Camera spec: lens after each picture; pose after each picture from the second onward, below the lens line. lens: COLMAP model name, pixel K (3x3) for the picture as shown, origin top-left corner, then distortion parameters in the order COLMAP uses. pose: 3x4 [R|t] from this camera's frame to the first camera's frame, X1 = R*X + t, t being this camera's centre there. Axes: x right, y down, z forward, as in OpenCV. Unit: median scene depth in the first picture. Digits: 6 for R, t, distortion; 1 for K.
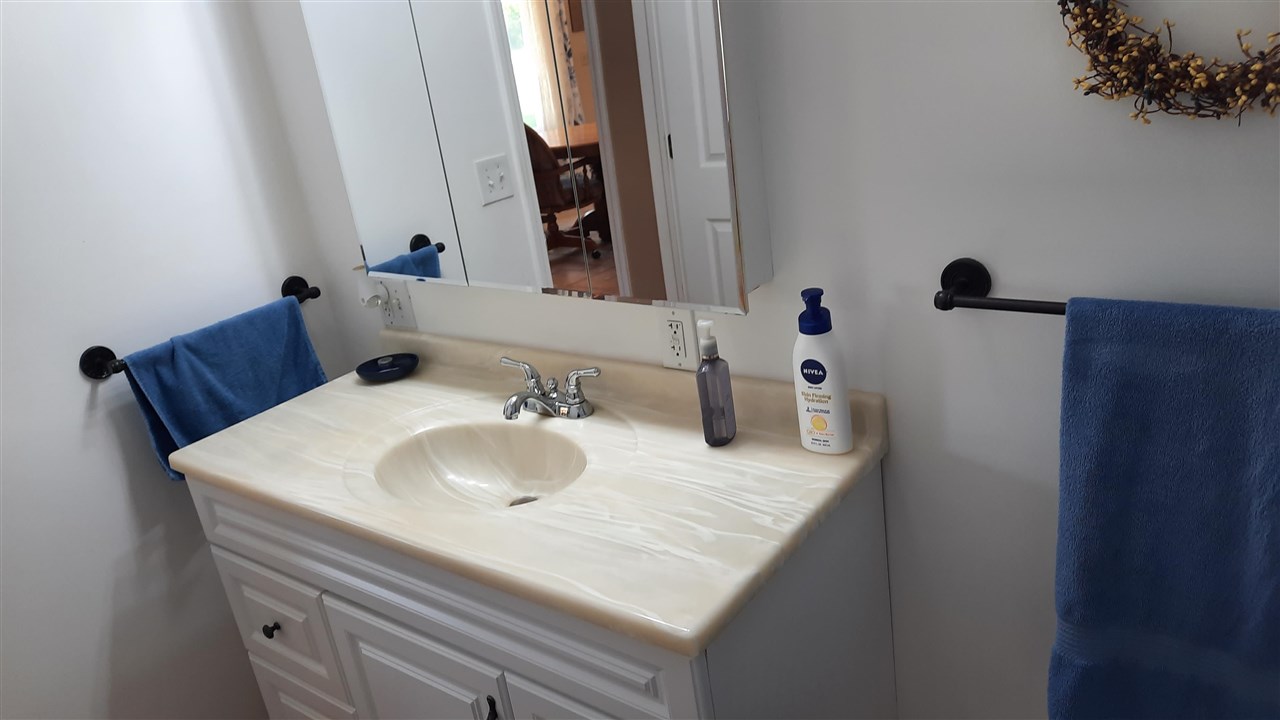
lens RADIAL K [[931.0, 0, 640.0], [0, 931.0, 360.0], [0, 0, 1]] dist [0.026082, -0.000433]
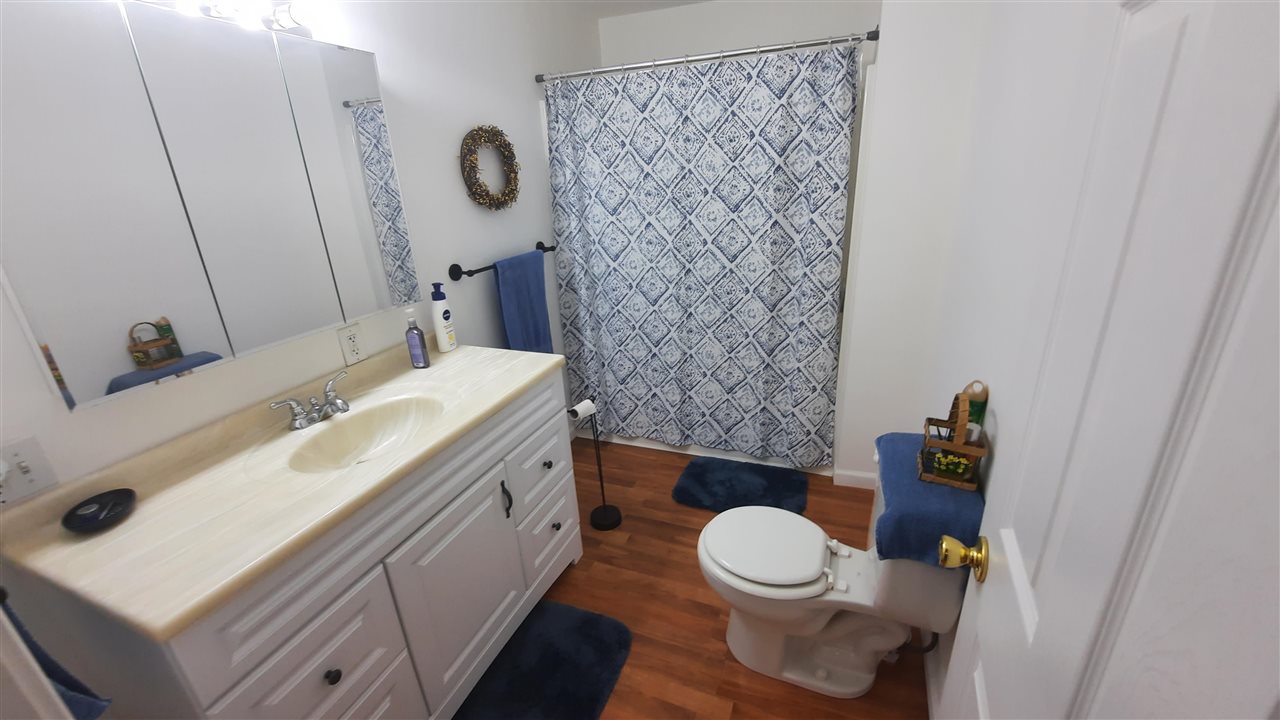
lens RADIAL K [[514.5, 0, 647.5], [0, 514.5, 358.0], [0, 0, 1]] dist [-0.017745, -0.000368]
pose [[-0.241898, -0.205035, 0.948391, -1.176561], [0.414231, 0.862053, 0.292023, -0.061356], [-0.877438, 0.463493, -0.123597, 0.696820]]
